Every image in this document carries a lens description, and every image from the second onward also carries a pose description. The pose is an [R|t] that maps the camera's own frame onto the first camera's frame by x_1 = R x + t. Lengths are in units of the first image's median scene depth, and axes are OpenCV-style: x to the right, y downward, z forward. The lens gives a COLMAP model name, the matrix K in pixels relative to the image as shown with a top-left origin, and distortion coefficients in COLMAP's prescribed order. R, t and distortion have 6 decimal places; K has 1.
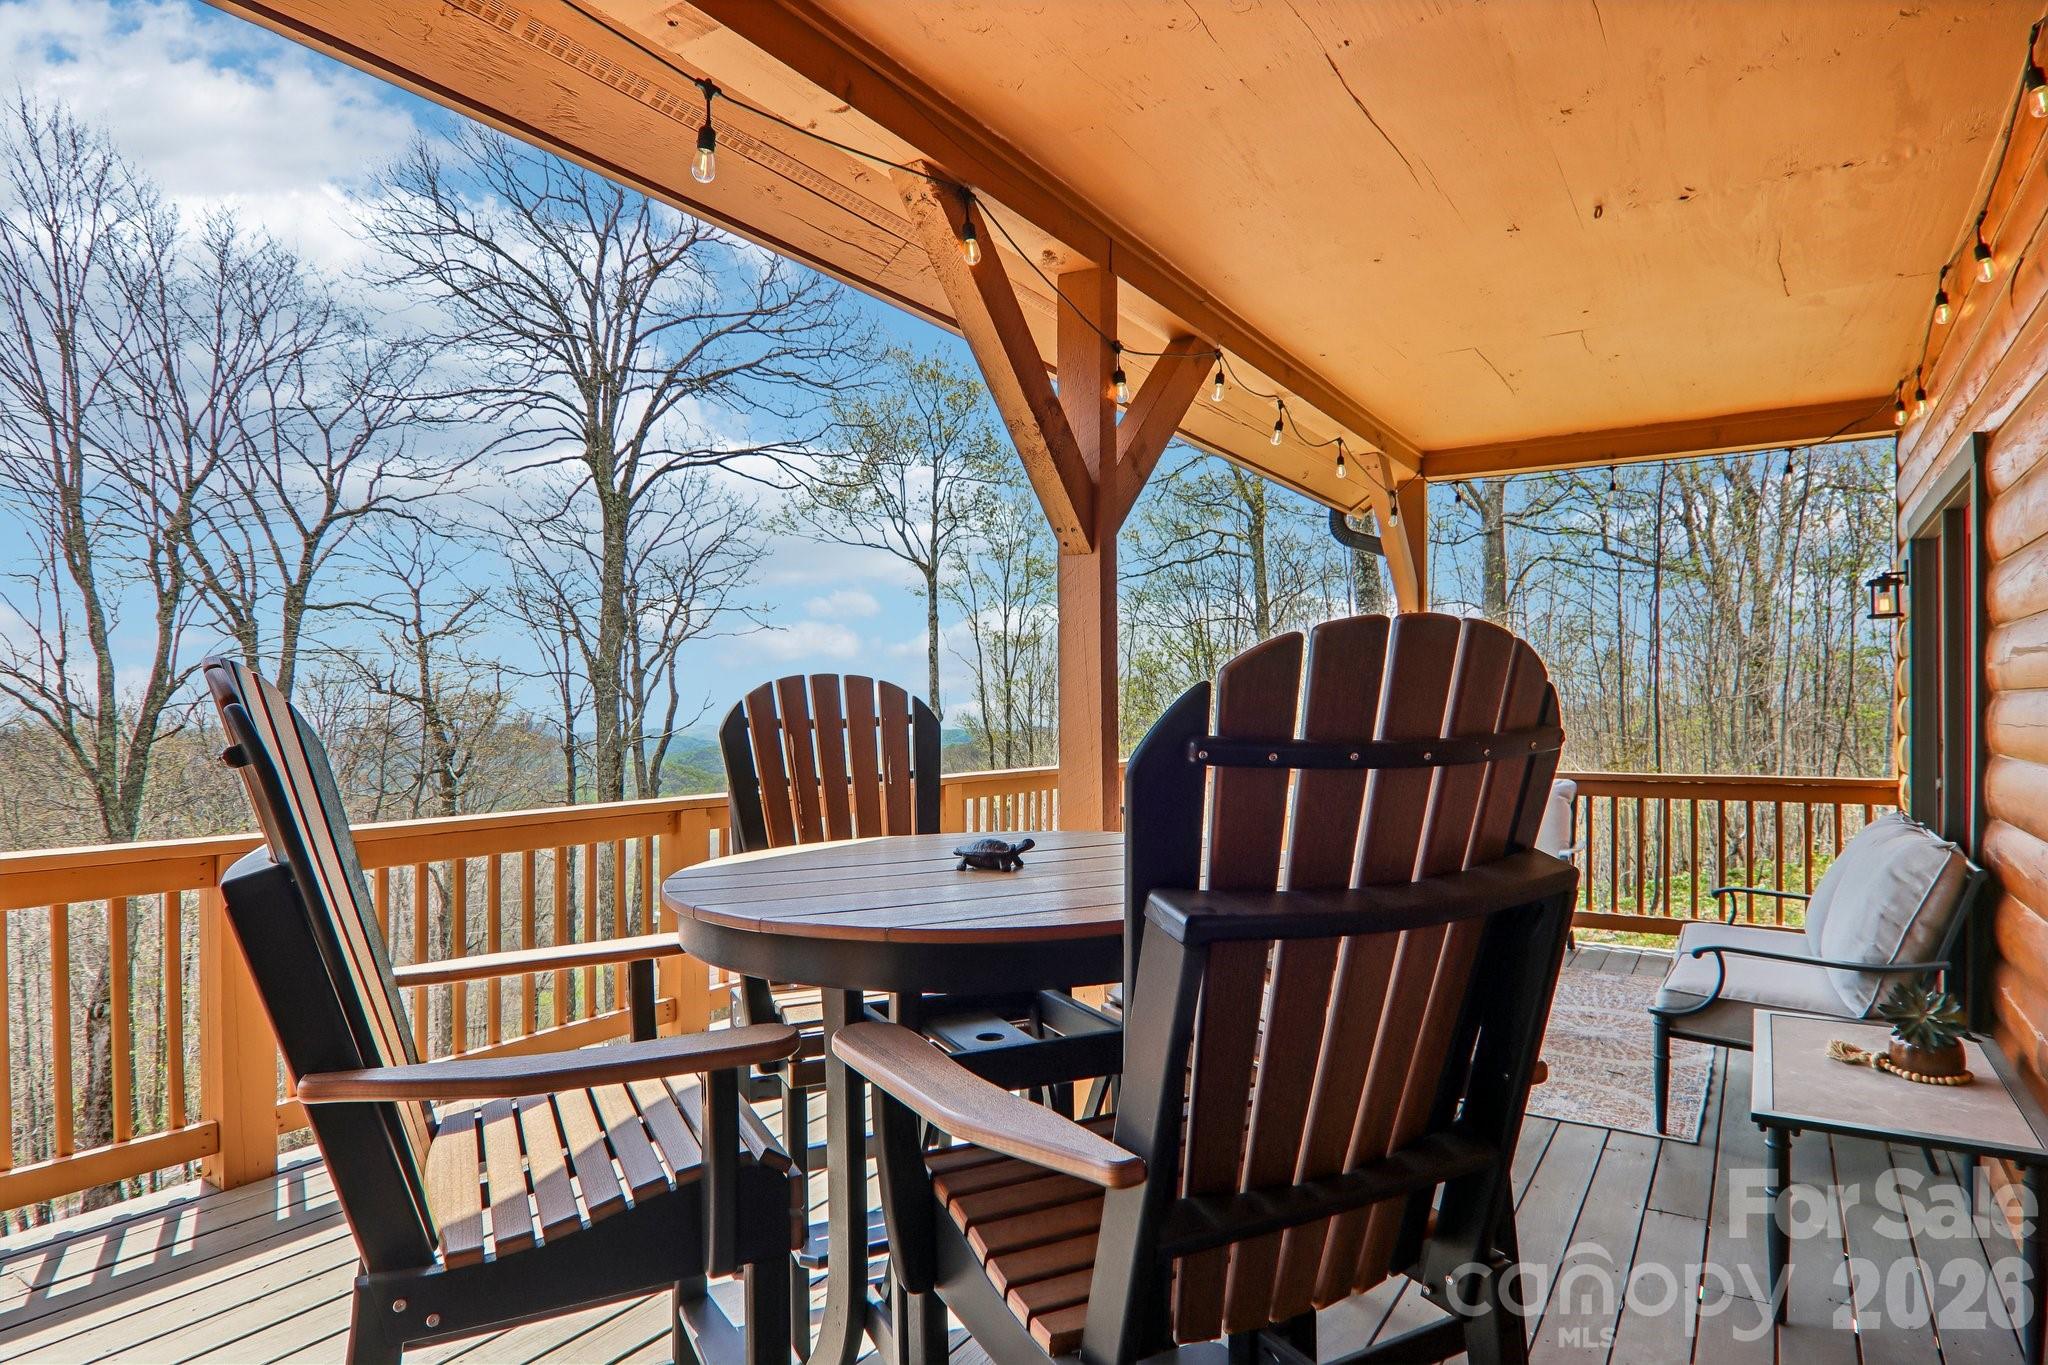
lens RADIAL K [[1136.9, 0, 1005.0], [0, 1136.9, 692.8], [0, 0, 1]] dist [-0.021959, -0.011644]
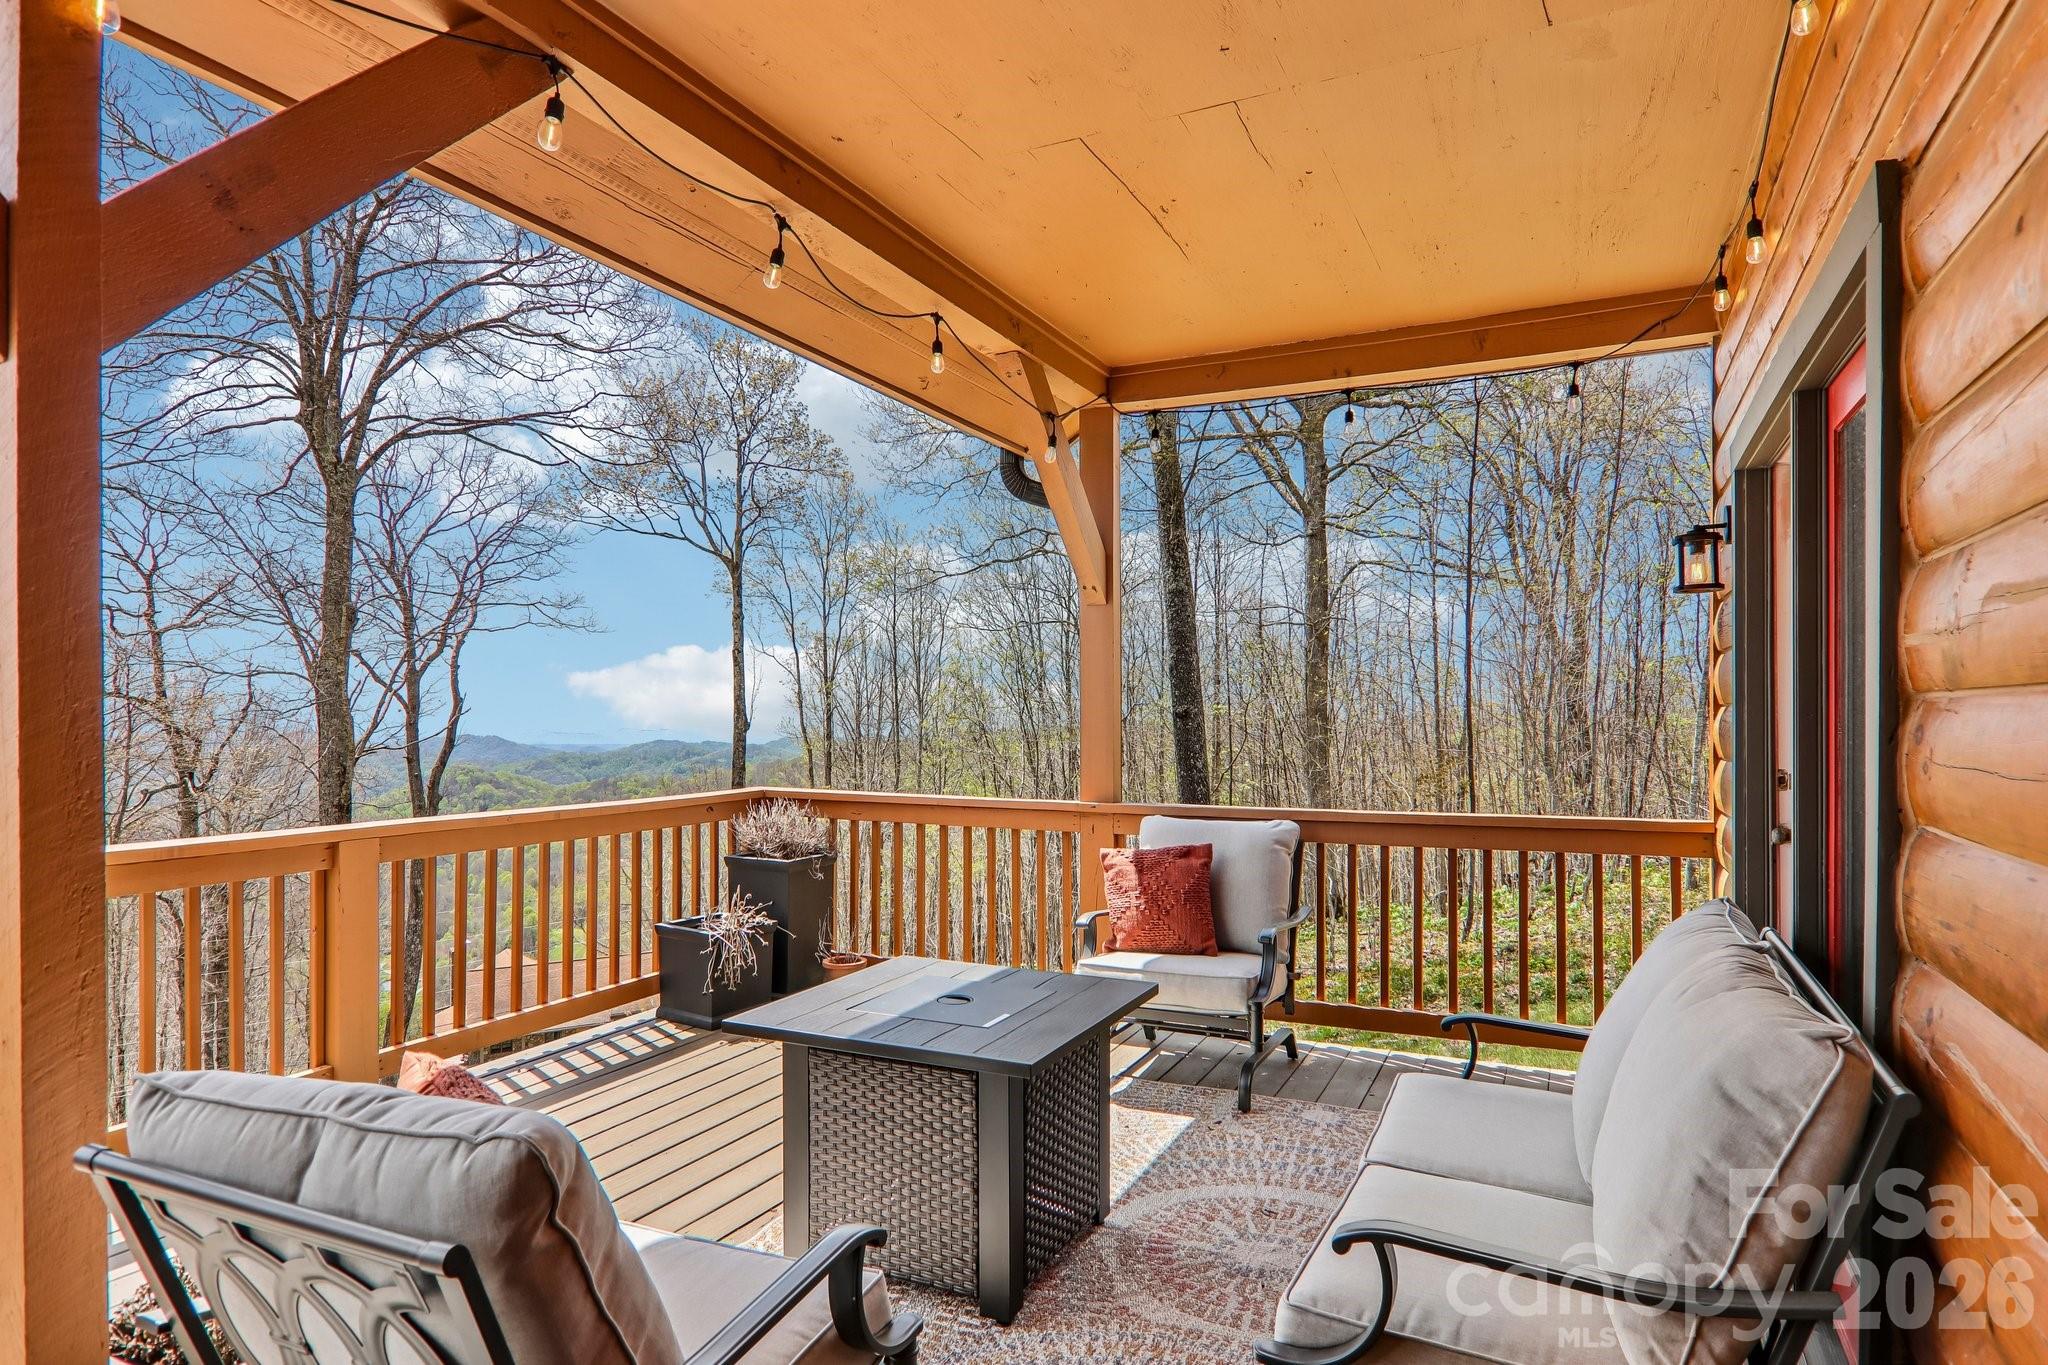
lens RADIAL K [[1136.9, 0, 1038.9], [0, 1136.9, 686.5], [0, 0, 1]] dist [-0.021959, -0.011644]
pose [[0.989762, 0.007948, 0.142509, 0.065480], [-0.006345, 0.999911, -0.011702, 0.000232], [-0.142590, 0.010678, 0.989724, 0.084607]]
